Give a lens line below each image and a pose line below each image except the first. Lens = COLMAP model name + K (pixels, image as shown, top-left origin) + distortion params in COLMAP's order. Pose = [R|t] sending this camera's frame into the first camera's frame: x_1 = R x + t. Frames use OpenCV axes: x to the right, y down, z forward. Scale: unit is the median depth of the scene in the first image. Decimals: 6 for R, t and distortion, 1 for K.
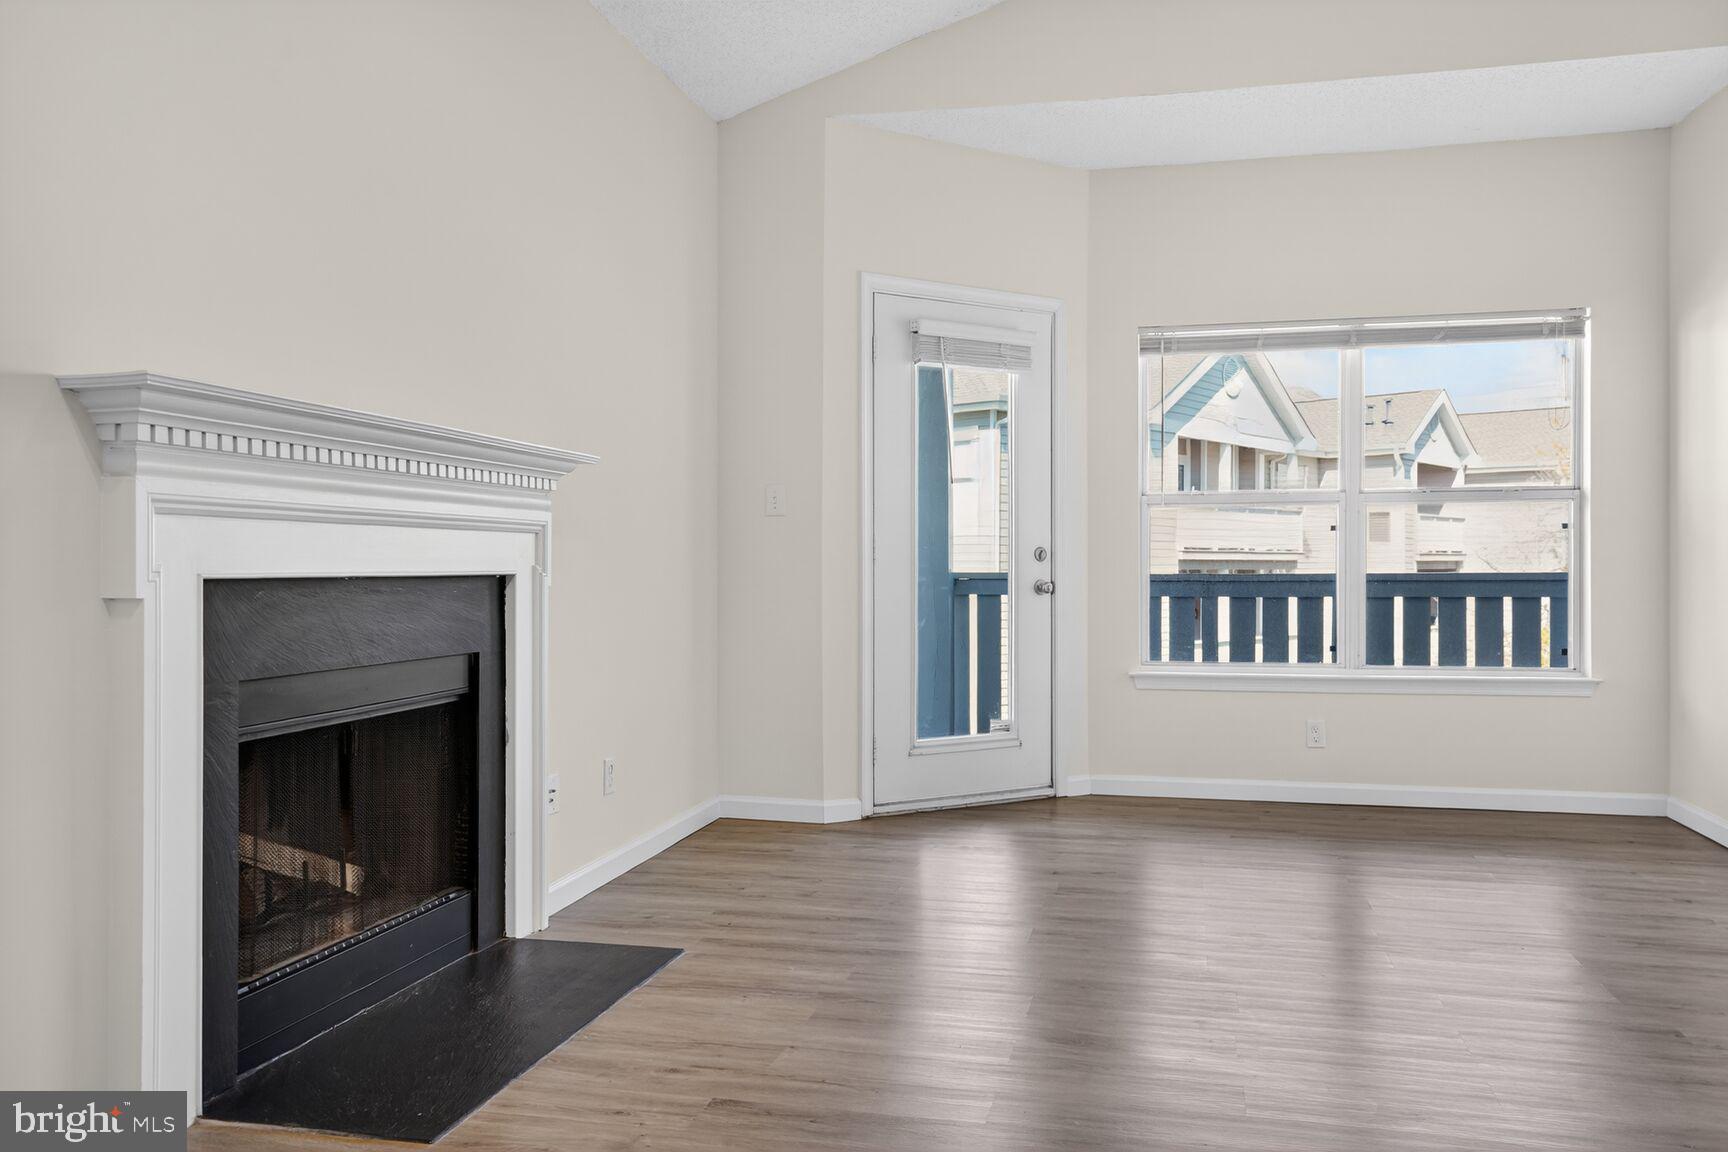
lens RADIAL K [[1379.2, 0, 847.1], [0, 1379.2, 562.5], [0, 0, 1]] dist [0.008717, 0.013275]
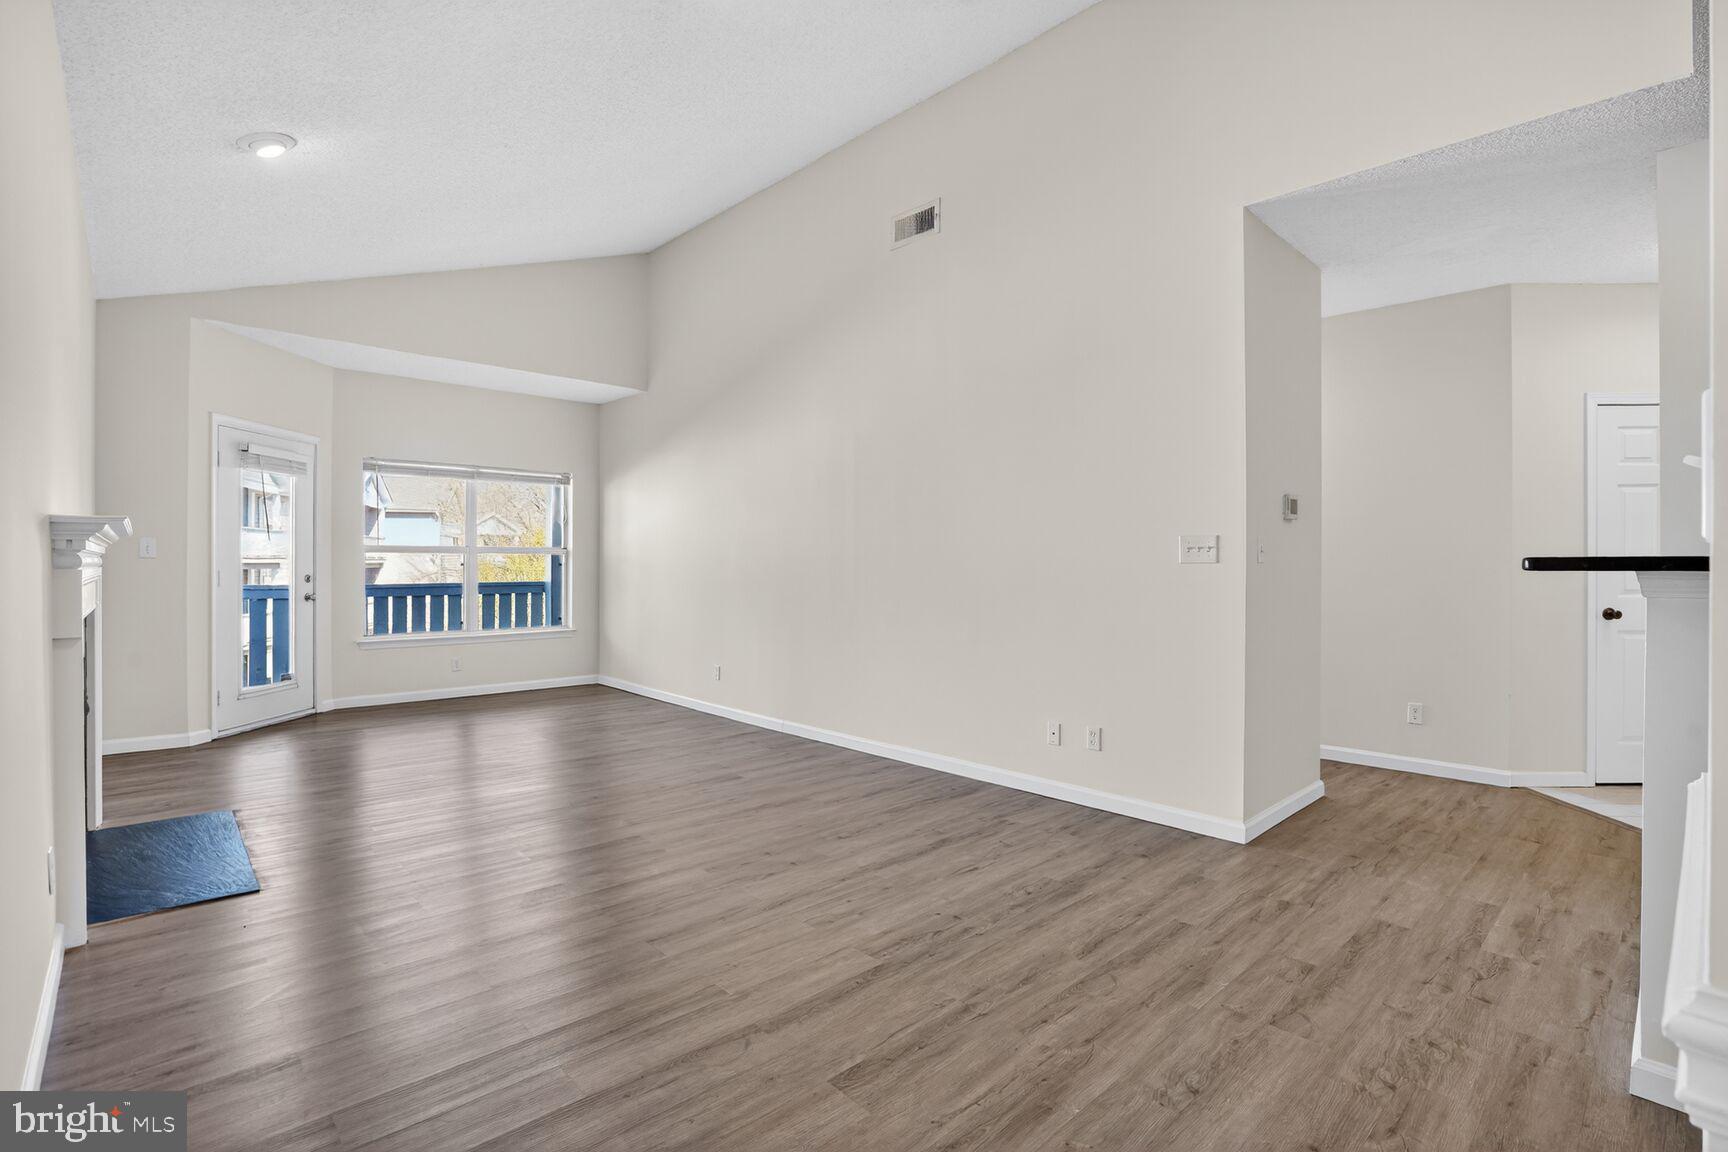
lens RADIAL K [[803.9, 0, 859.1], [0, 803.9, 566.1], [0, 0, 1]] dist [-0.045841, 0.012814]
pose [[0.550331, 0.001622, 0.834945, -0.340325], [-0.006746, 0.999974, 0.002504, -0.031917], [-0.834920, -0.007010, 0.550327, -0.167893]]
